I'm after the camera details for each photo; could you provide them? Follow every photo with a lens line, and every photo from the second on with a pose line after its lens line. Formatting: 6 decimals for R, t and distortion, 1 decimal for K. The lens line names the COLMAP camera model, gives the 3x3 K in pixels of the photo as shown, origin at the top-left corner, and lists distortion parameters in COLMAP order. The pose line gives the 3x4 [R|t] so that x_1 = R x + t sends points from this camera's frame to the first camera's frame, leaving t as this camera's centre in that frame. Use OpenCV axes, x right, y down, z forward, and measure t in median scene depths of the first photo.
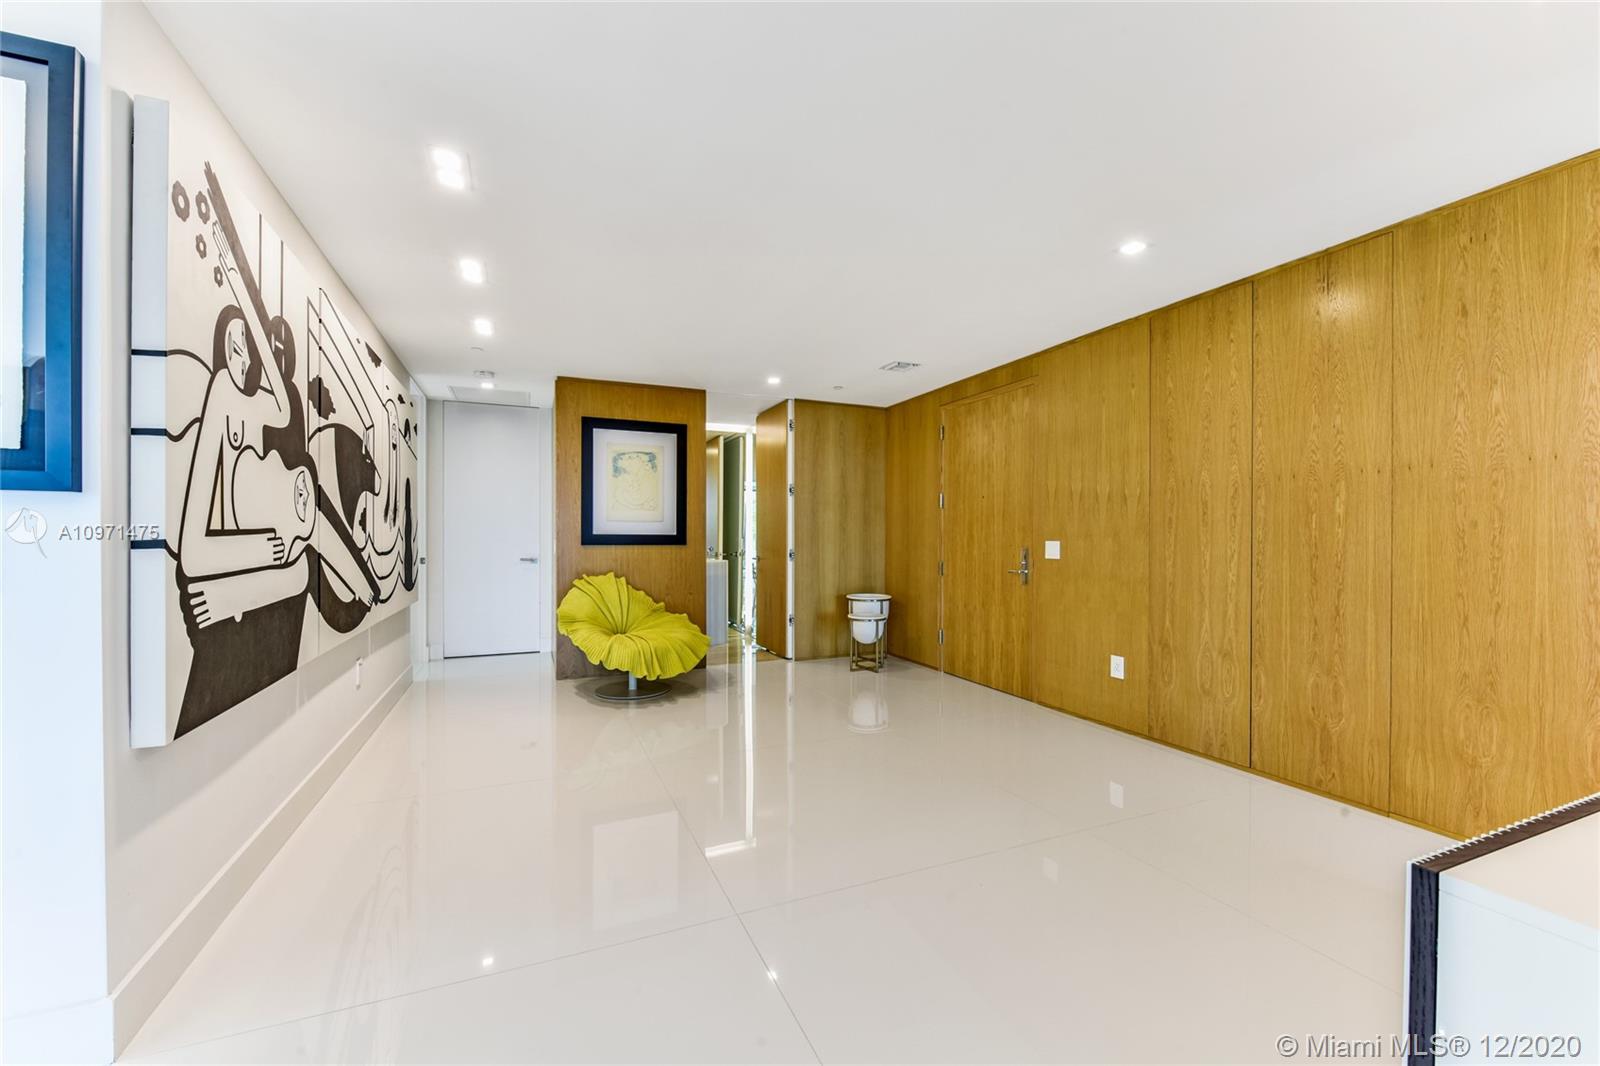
lens RADIAL K [[647.2, 0, 801.0], [0, 647.2, 542.5], [0, 0, 1]] dist [0.002130, -0.002887]
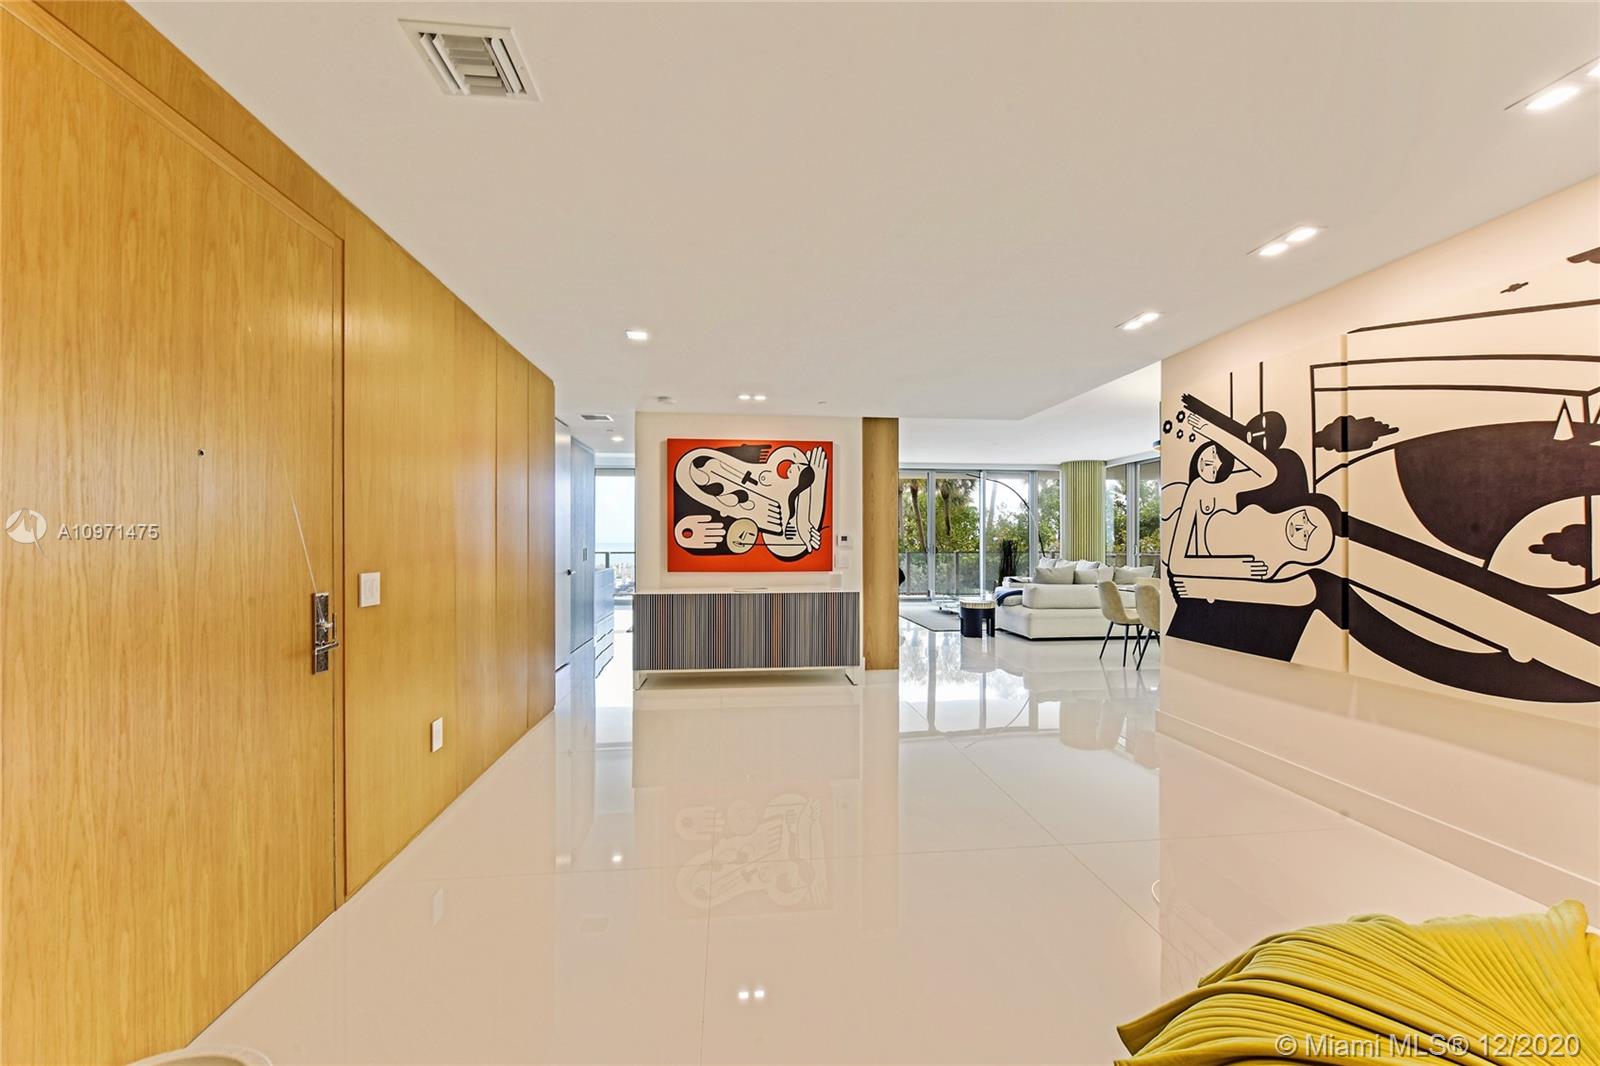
lens RADIAL K [[647.2, 0, 801.0], [0, 647.2, 542.5], [0, 0, 1]] dist [0.002130, -0.002887]
pose [[-0.955807, -0.001047, 0.293992, -0.284037], [0.000946, 0.999978, 0.006639, -0.075378], [-0.293992, 0.006623, -0.955785, 3.355729]]
